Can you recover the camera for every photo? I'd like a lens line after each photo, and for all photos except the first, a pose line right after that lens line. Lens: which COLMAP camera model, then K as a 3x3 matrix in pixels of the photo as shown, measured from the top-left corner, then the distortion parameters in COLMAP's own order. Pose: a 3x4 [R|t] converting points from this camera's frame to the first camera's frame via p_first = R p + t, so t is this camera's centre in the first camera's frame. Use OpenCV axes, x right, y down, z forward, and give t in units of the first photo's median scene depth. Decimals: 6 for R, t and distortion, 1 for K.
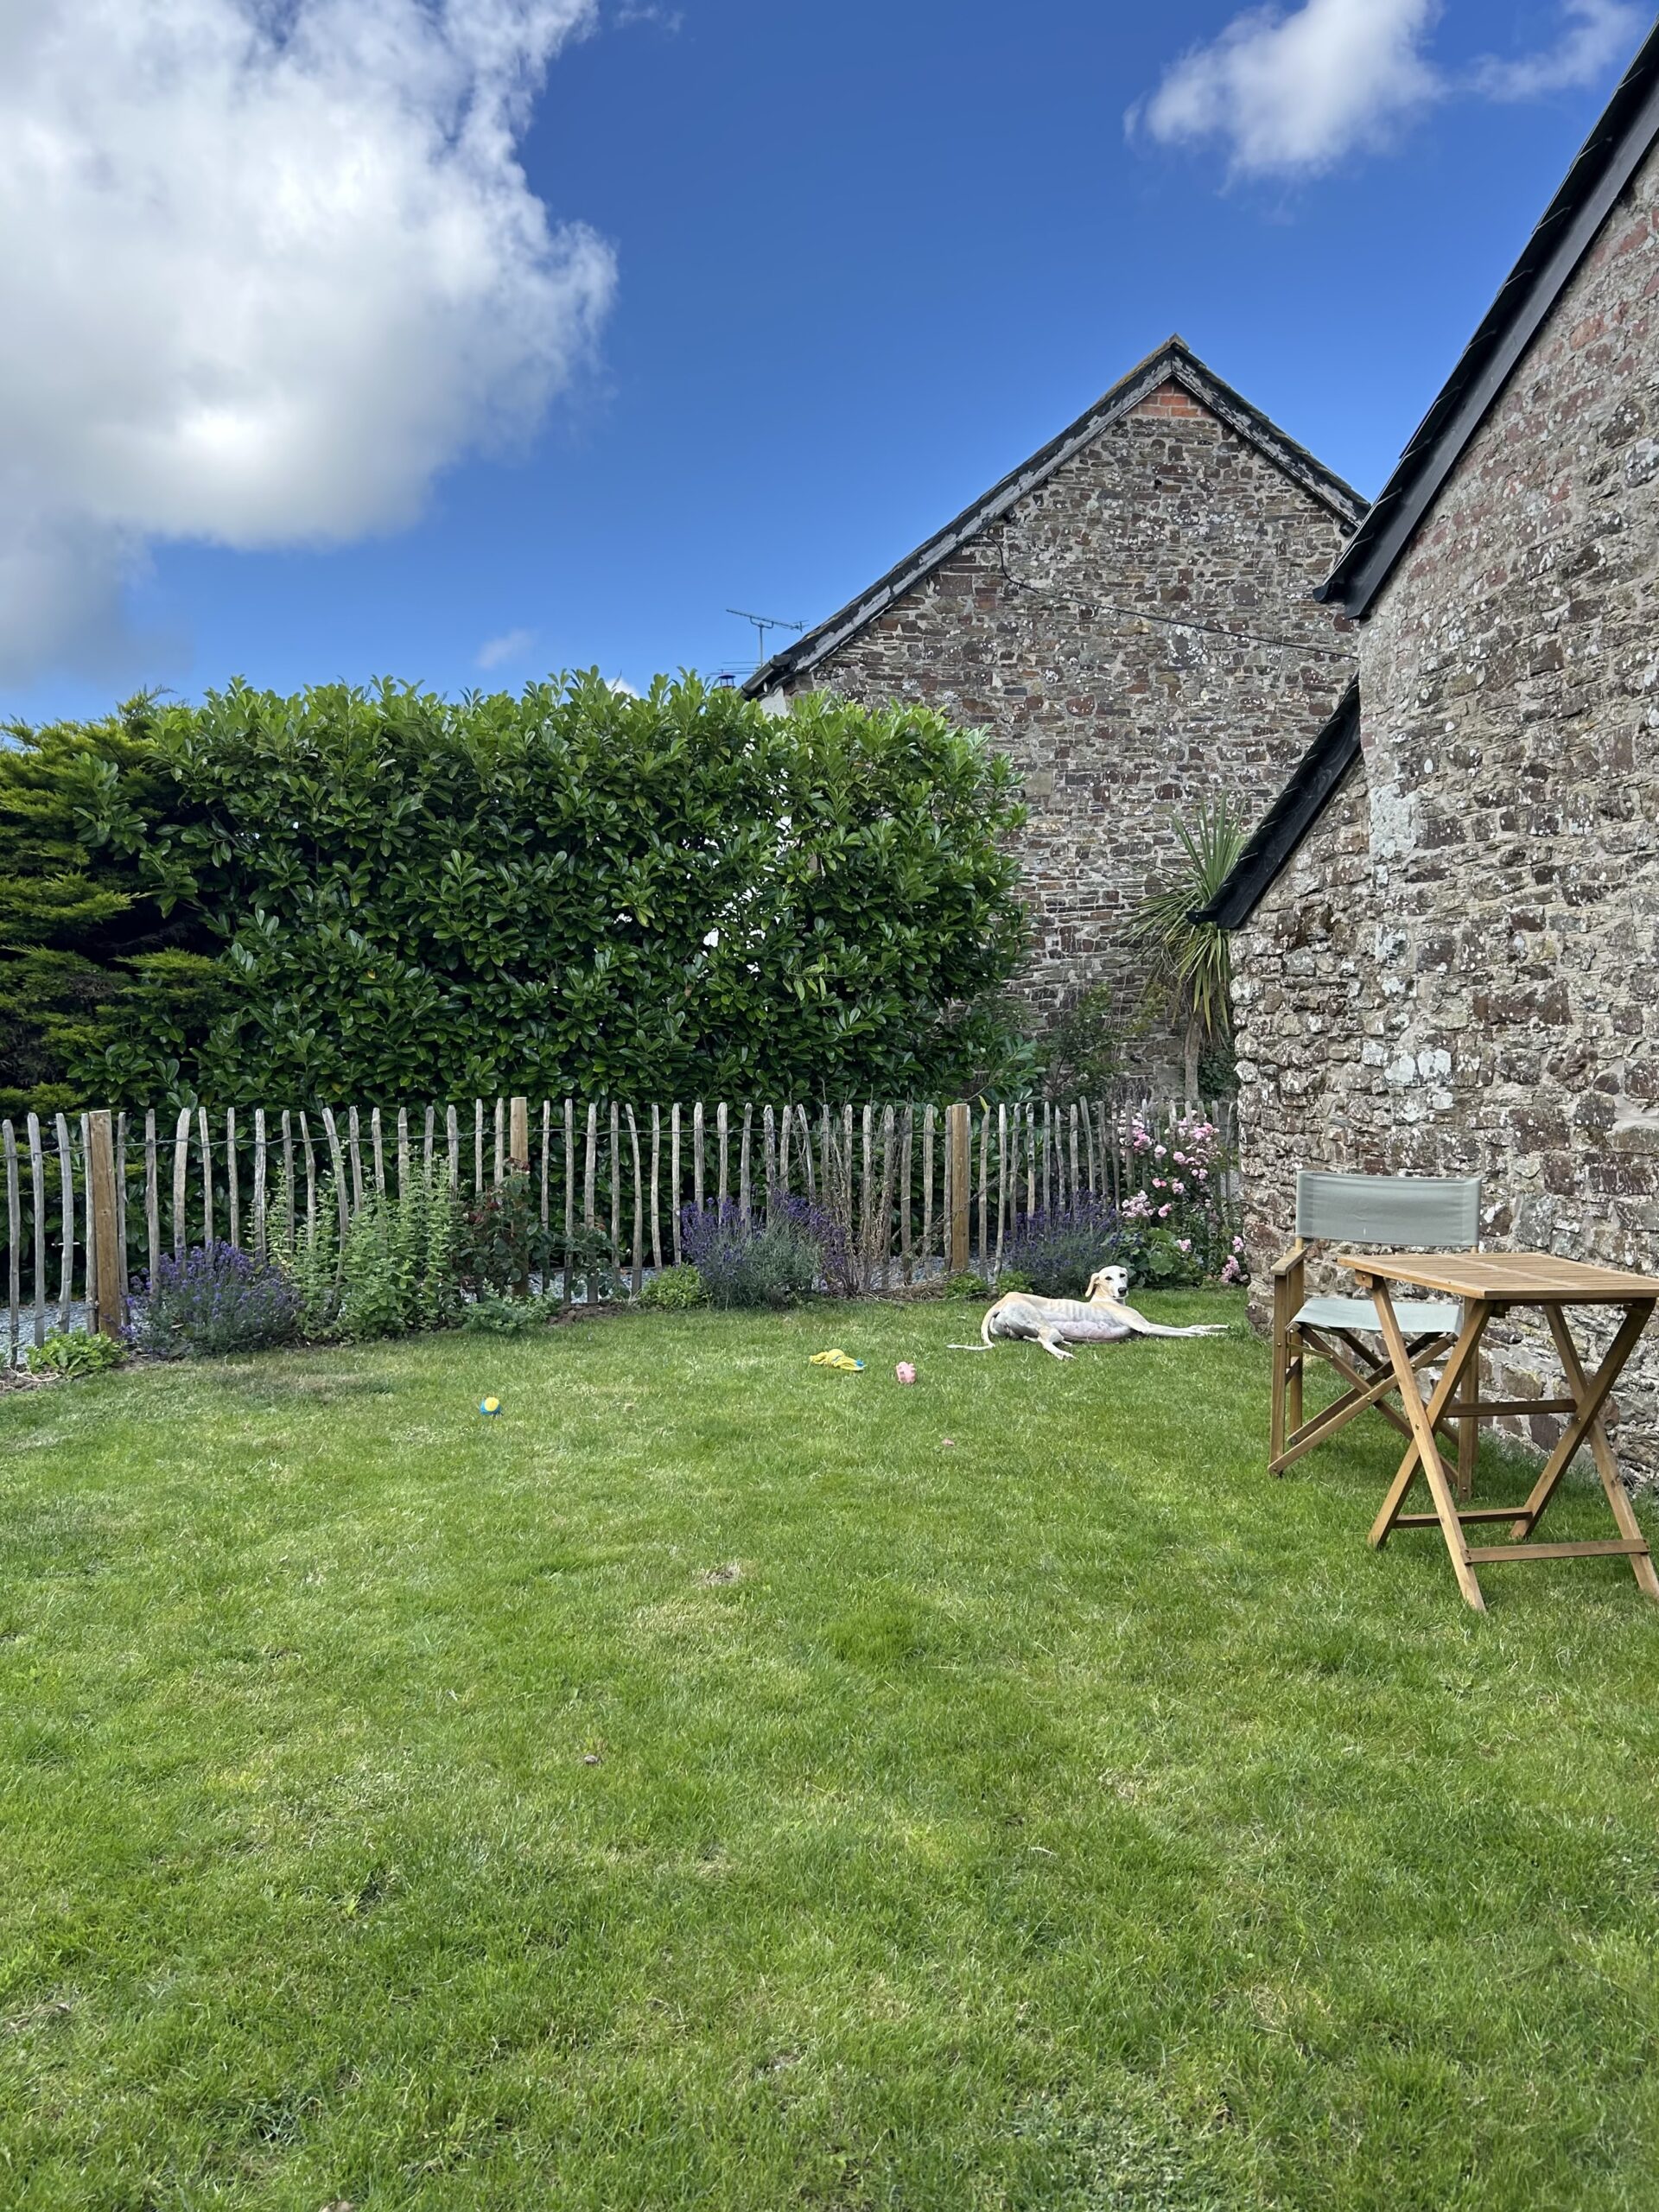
lens RADIAL K [[1670.5, 0, 826.7], [0, 1670.5, 1101.6], [0, 0, 1]] dist [0.048162, -0.024217]
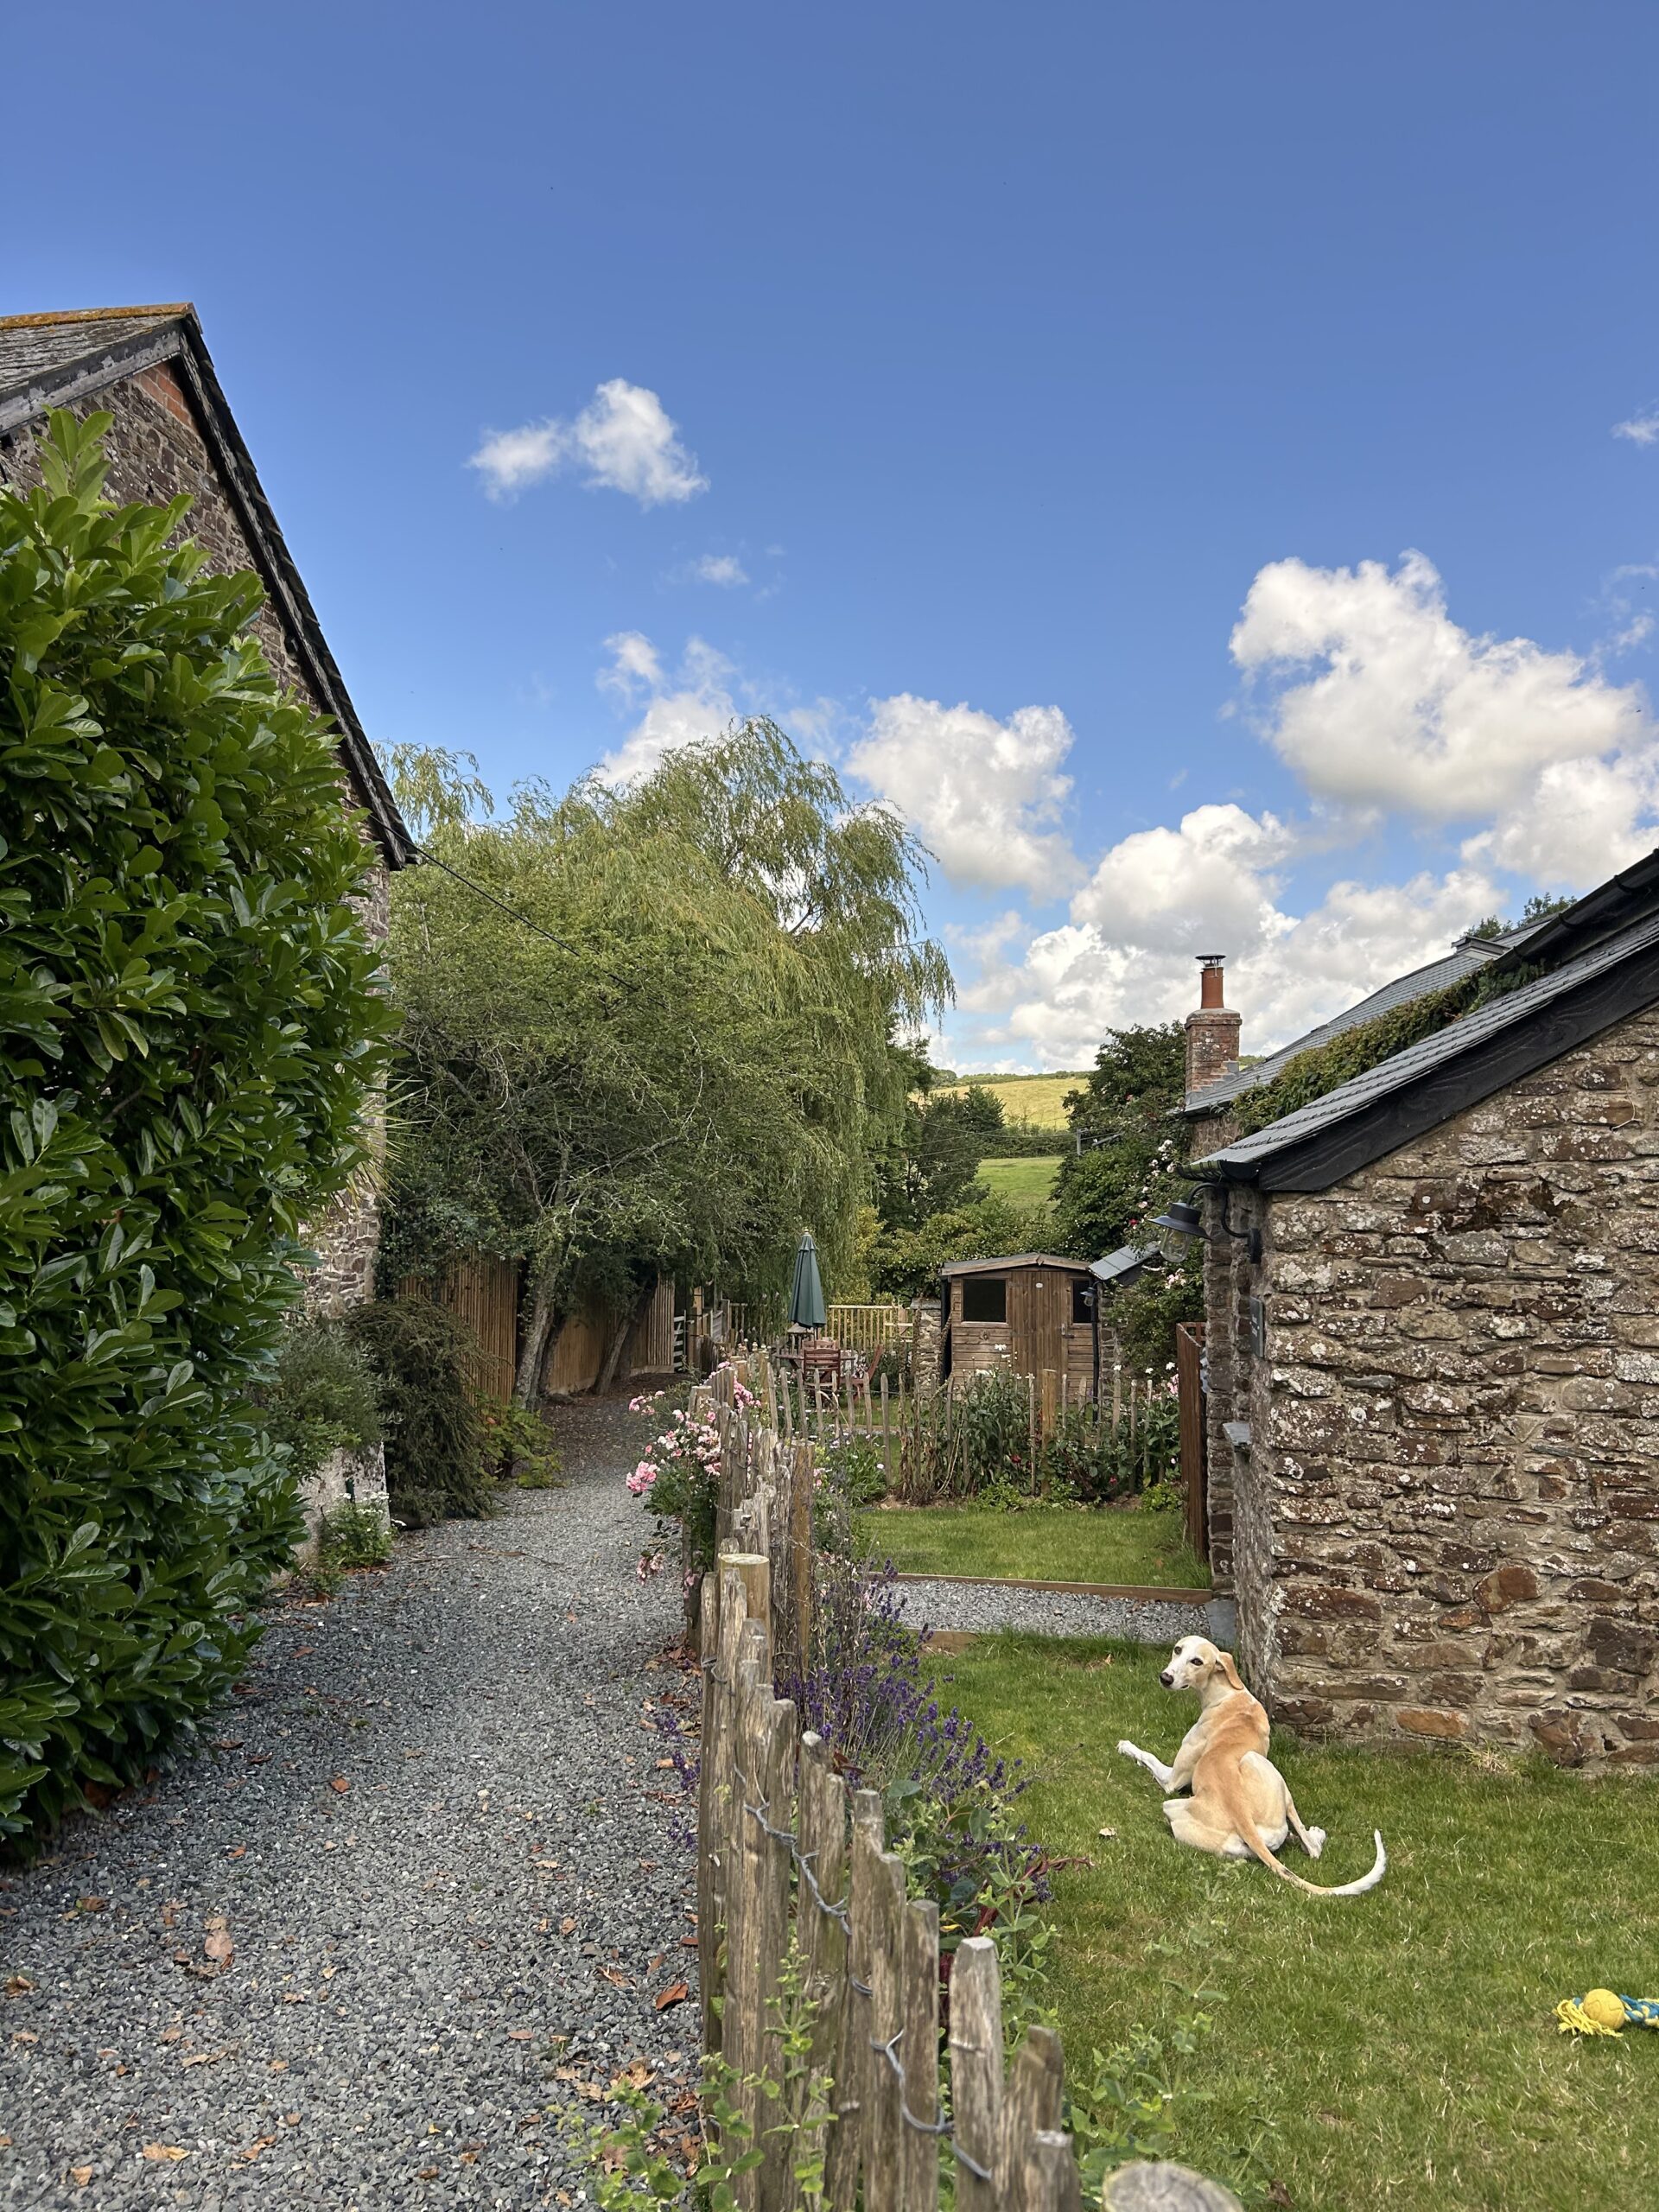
lens RADIAL K [[1670.5, 0, 821.6], [0, 1670.5, 1113.5], [0, 0, 1]] dist [0.048162, -0.024217]
pose [[0.435689, 0.095379, 0.895029, -0.565035], [0.009643, 0.993818, -0.110600, -0.060107], [-0.900045, 0.056819, 0.432076, 0.916639]]
